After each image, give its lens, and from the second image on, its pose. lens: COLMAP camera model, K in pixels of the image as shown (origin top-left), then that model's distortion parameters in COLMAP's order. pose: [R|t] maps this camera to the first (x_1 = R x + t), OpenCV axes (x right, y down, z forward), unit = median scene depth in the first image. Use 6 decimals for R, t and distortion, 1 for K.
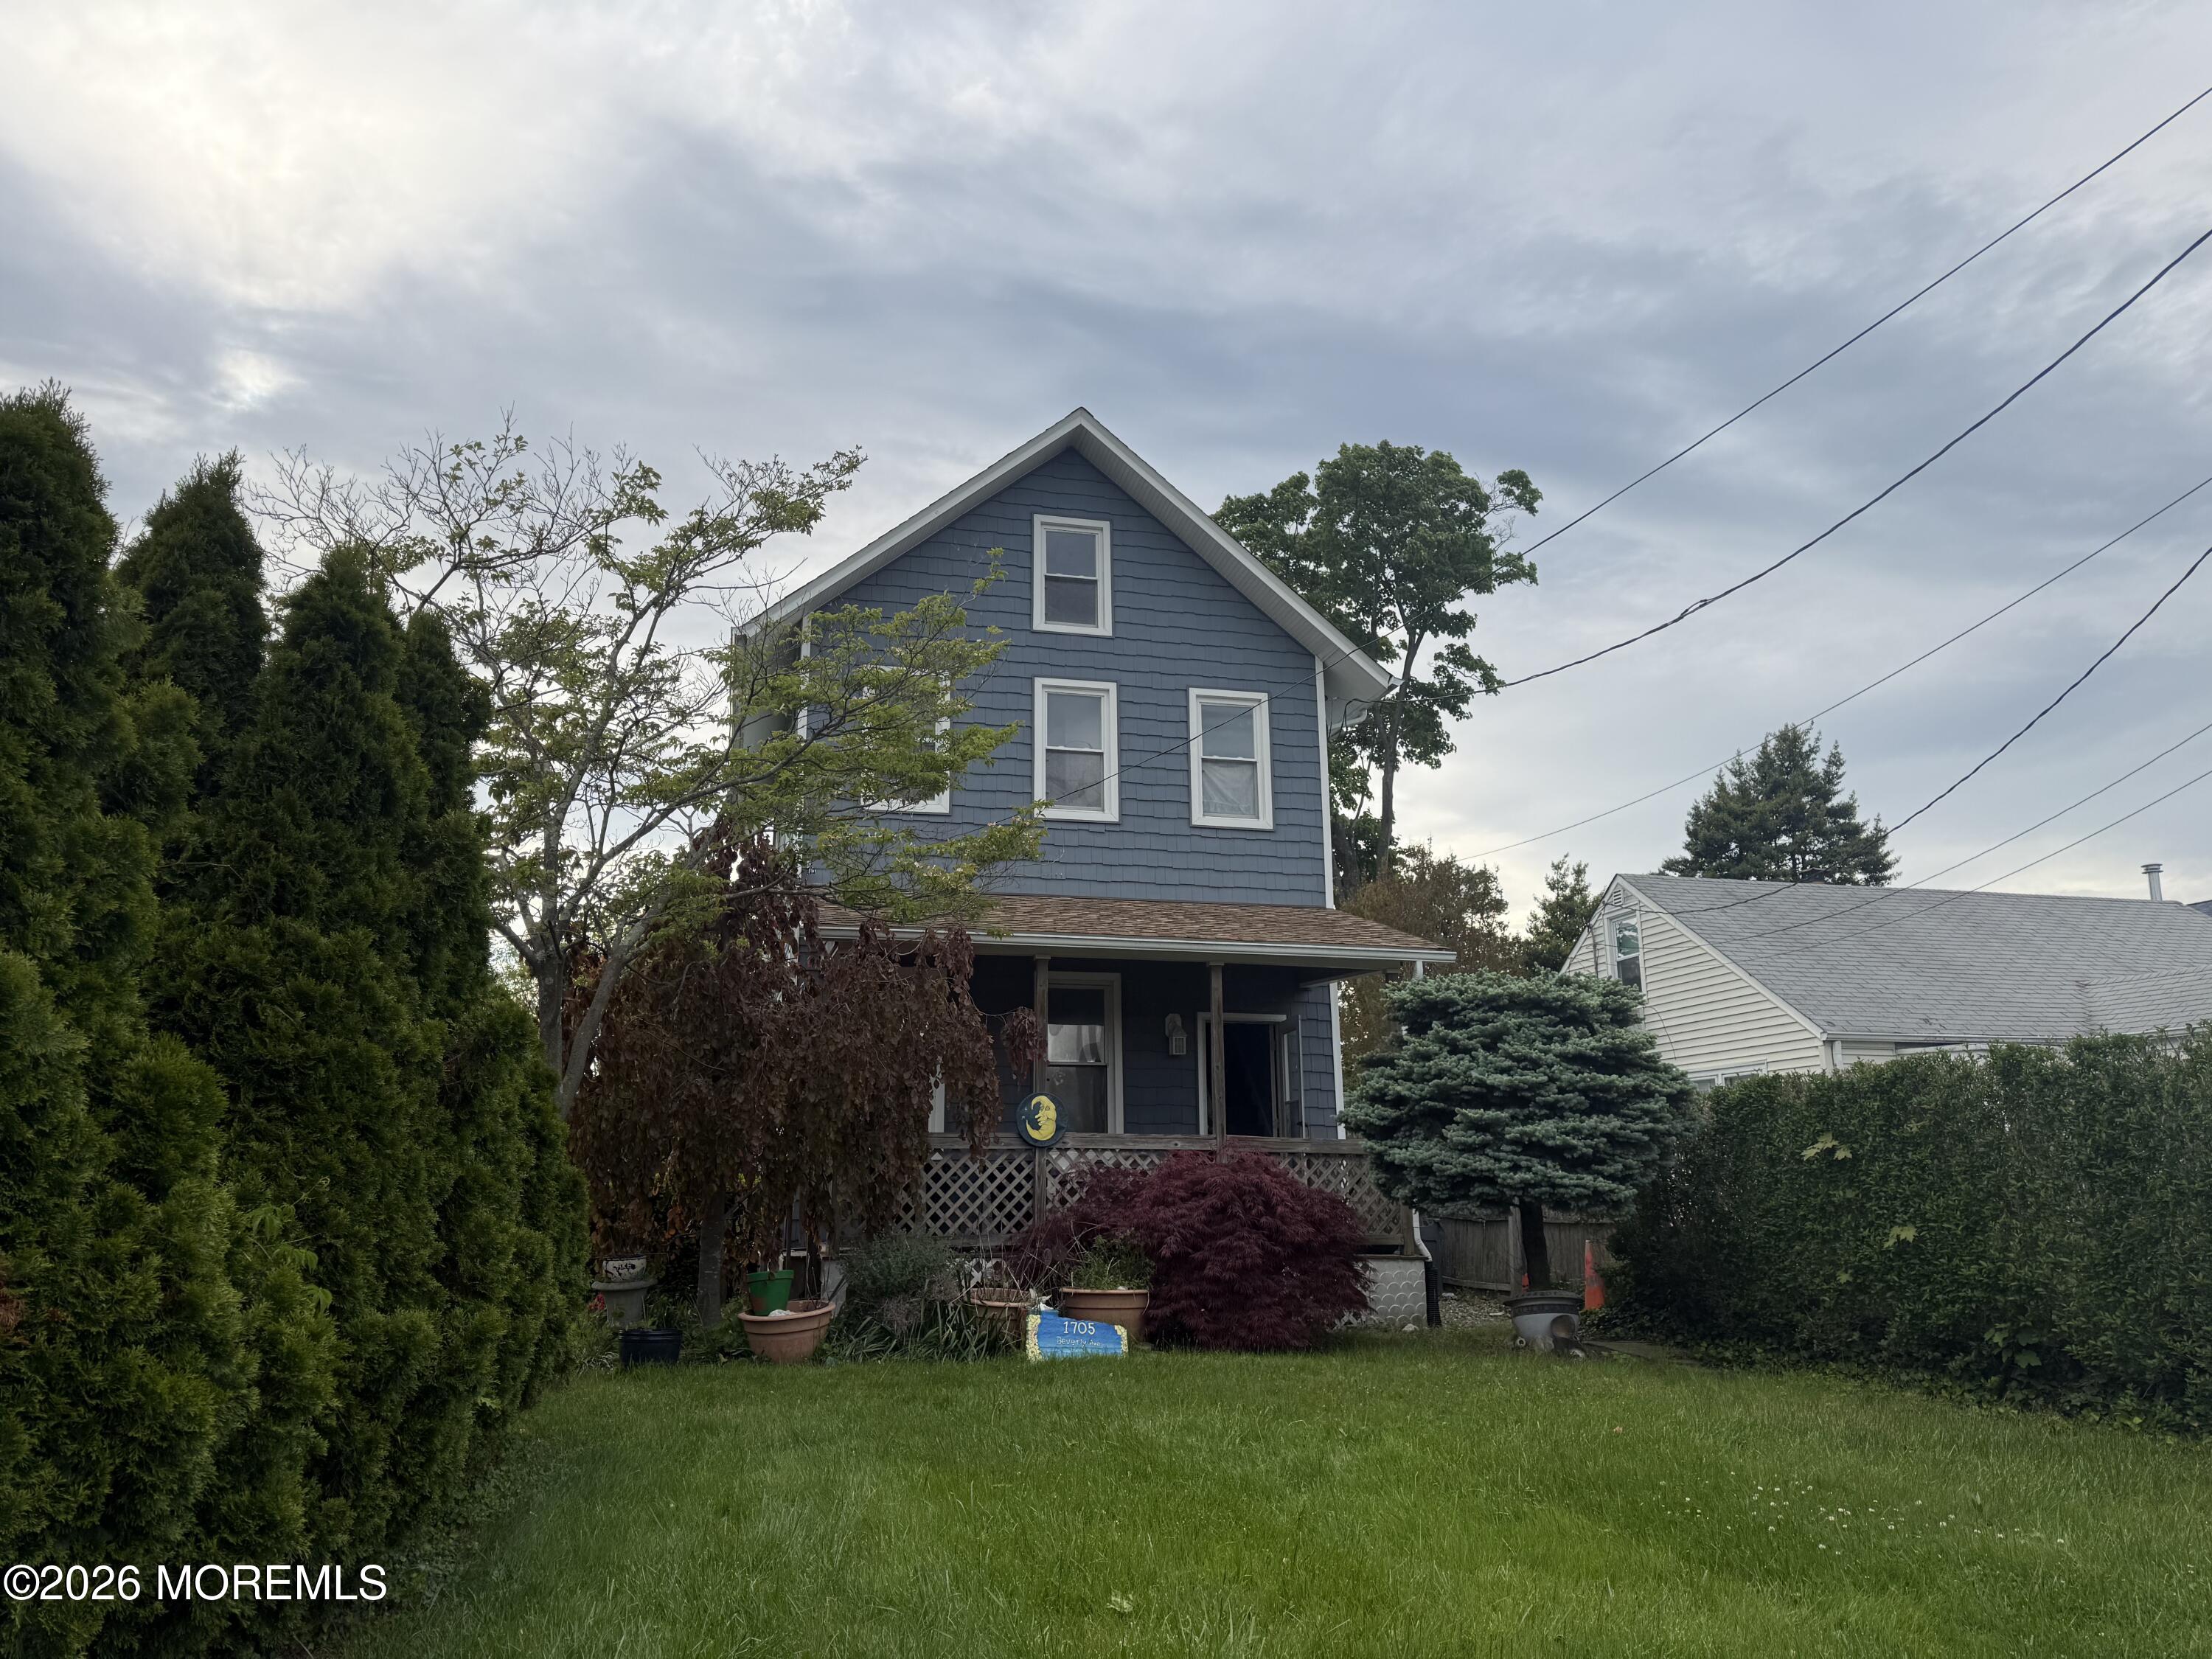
lens RADIAL K [[1547.4, 0, 1106.0], [0, 1547.4, 829.5], [0, 0, 1]] dist [0.164535, -0.283886]
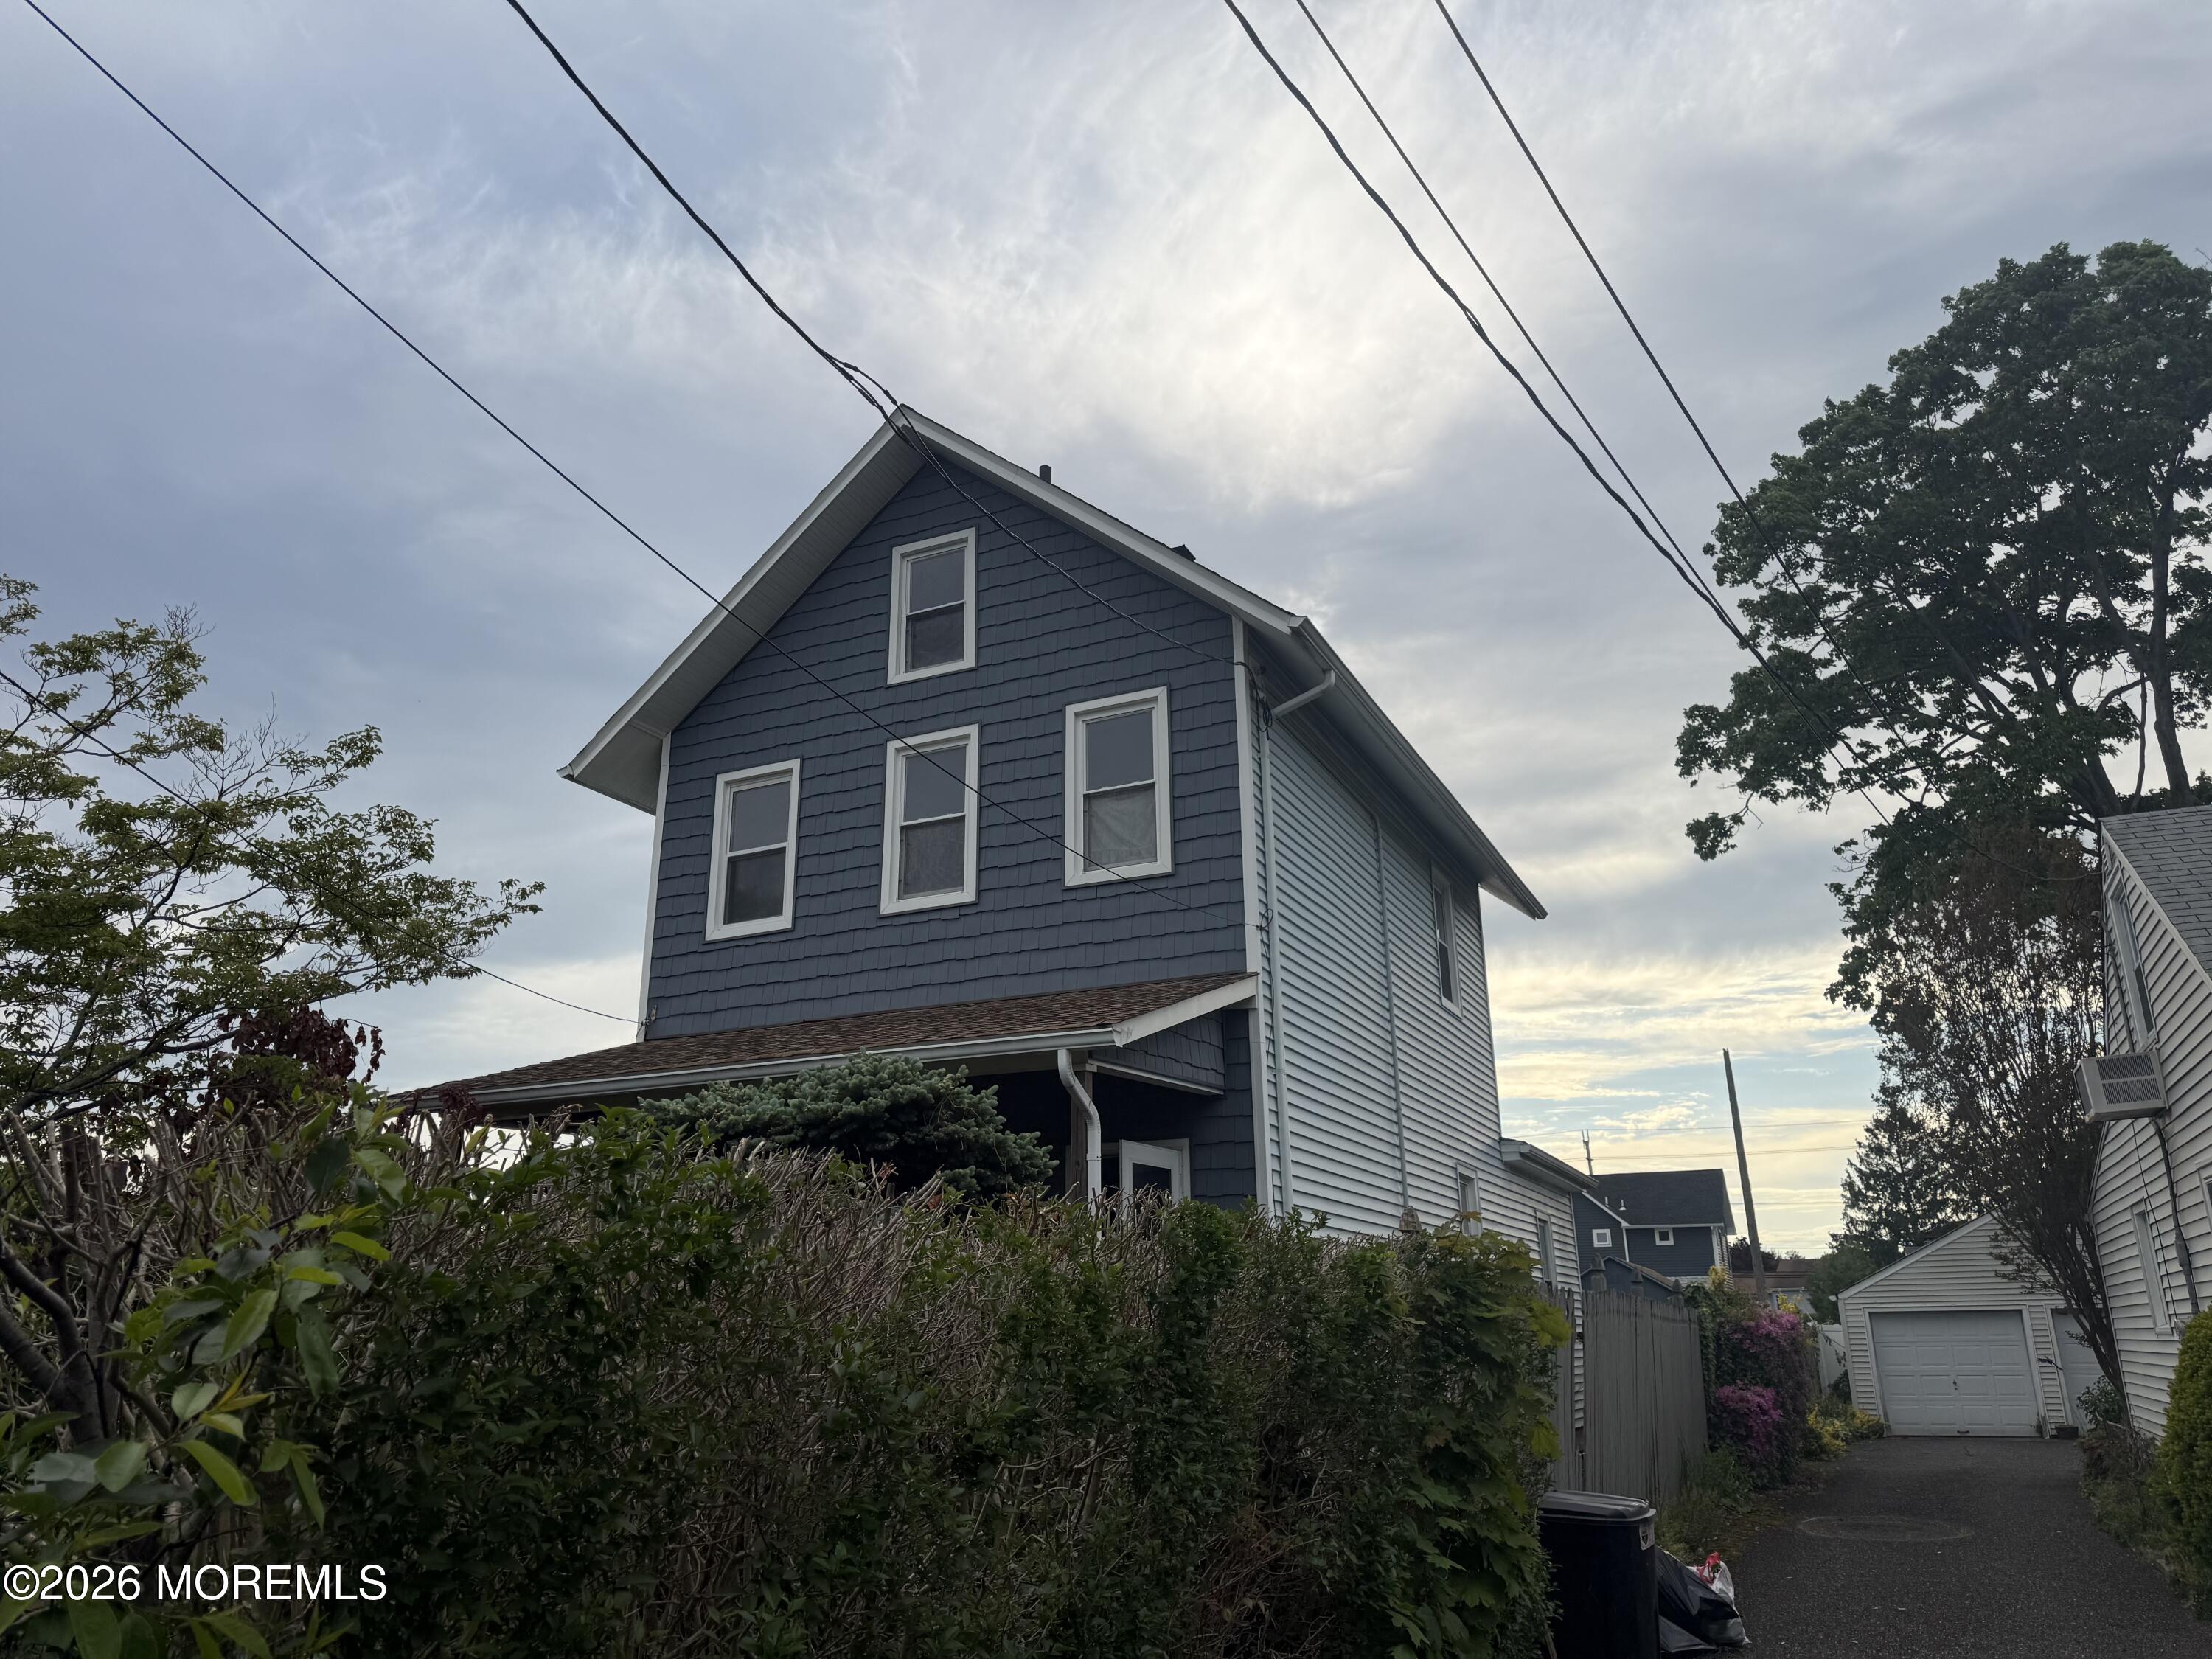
lens RADIAL K [[1547.4, 0, 1106.0], [0, 1547.4, 829.5], [0, 0, 1]] dist [0.164535, -0.283886]
pose [[0.776448, -0.199870, -0.597645, 0.520328], [0.152665, 0.979780, -0.129327, 0.068956], [0.611409, 0.009176, 0.791261, 0.431778]]
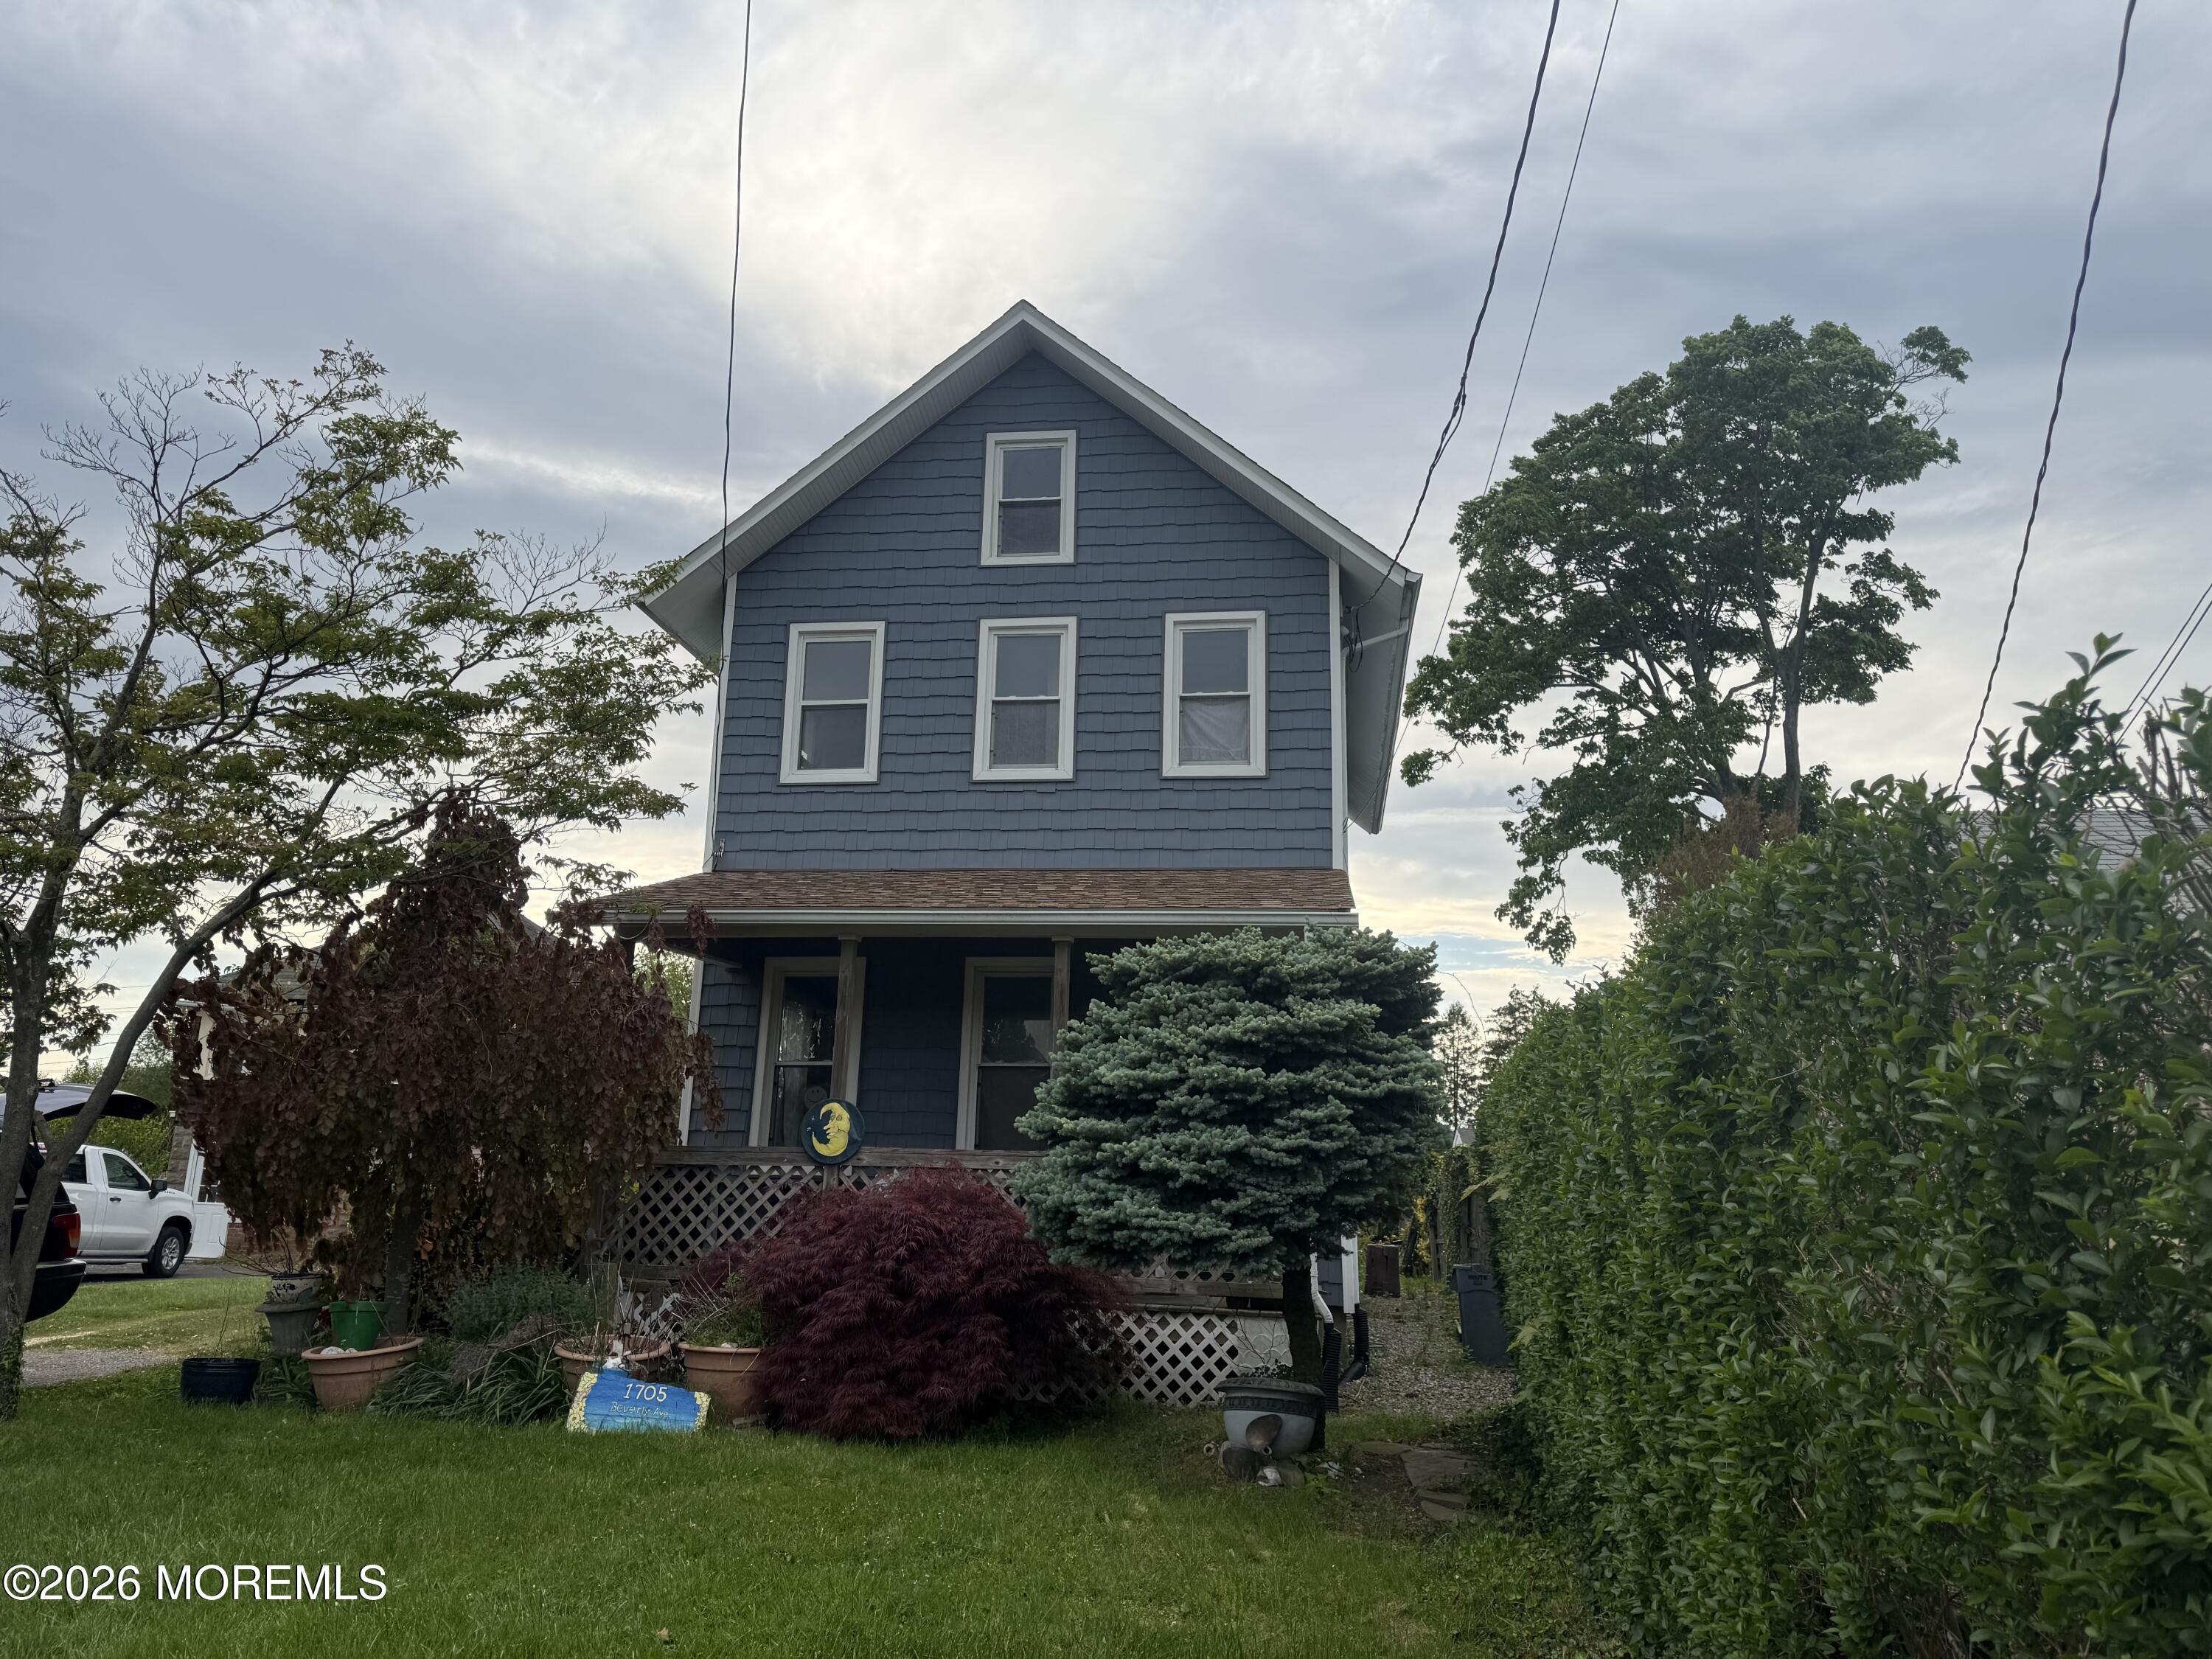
lens RADIAL K [[1547.5, 0, 1117.8], [0, 1547.5, 823.9], [0, 0, 1]] dist [0.154850, -0.258896]
pose [[0.933141, -0.059609, -0.354534, 0.328759], [0.056390, 0.998220, -0.019412, 0.037358], [0.355060, -0.001878, 0.934841, 0.216197]]
